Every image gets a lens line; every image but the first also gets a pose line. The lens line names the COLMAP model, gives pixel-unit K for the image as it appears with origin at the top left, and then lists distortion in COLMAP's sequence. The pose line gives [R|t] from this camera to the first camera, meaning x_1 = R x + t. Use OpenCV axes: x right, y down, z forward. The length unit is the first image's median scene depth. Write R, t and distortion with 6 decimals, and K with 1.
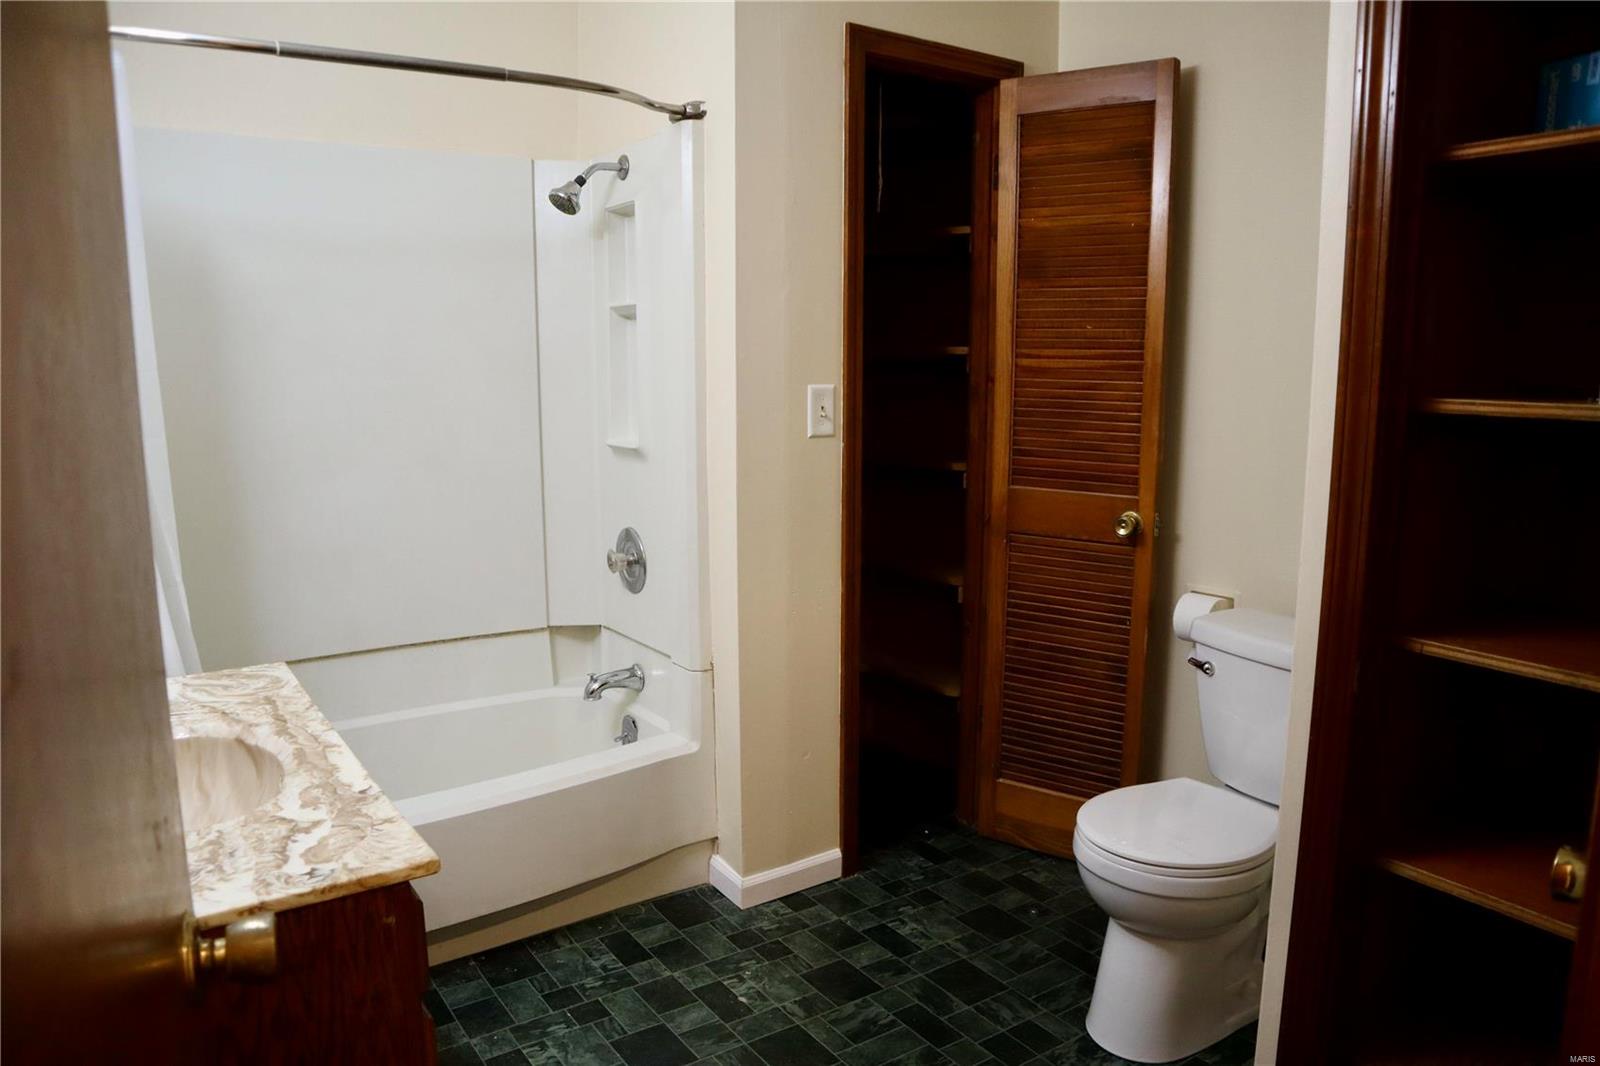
lens RADIAL K [[1084.7, 0, 804.1], [0, 1084.7, 538.4], [0, 0, 1]] dist [-0.114897, 0.055148]
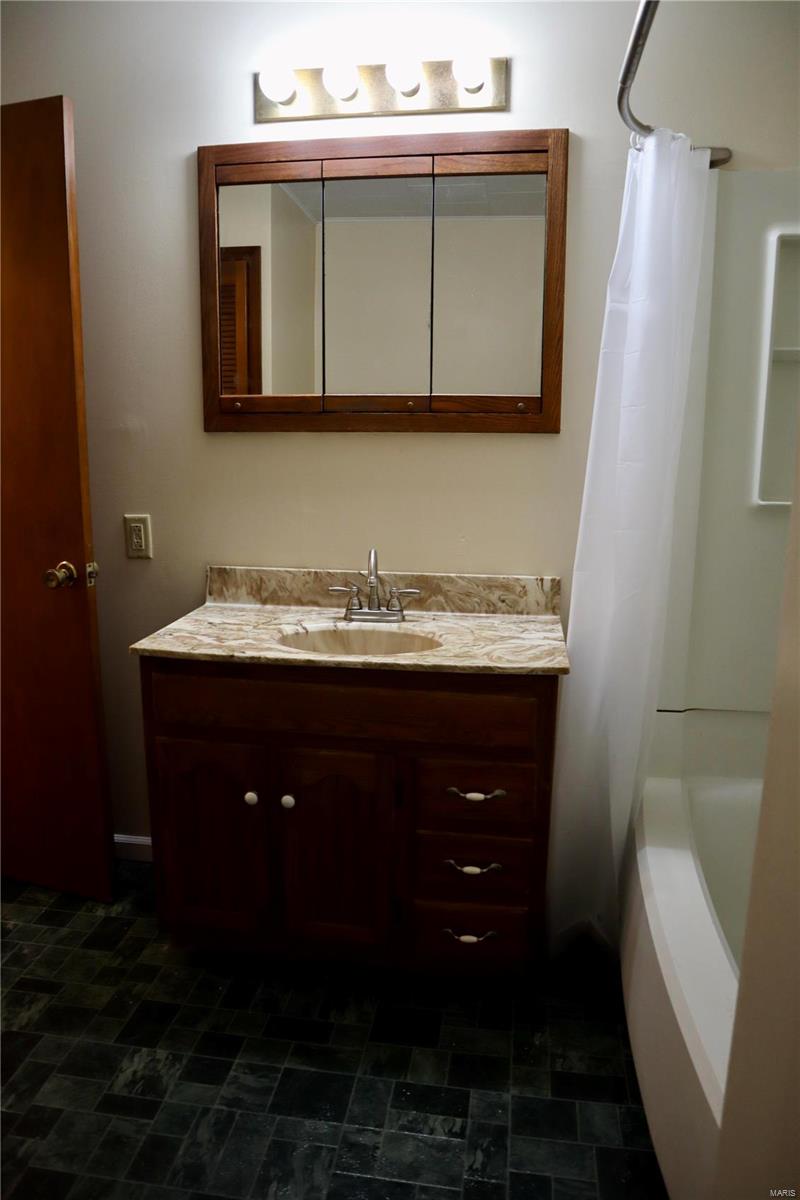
lens RADIAL K [[813.5, 0, 382.6], [0, 813.5, 590.2], [0, 0, 1]] dist [-0.114897, 0.055148]
pose [[-0.700706, 0.134062, -0.700741, 0.530893], [-0.125125, 0.943872, 0.305695, -0.189018], [0.702392, 0.301883, -0.644602, 1.386932]]
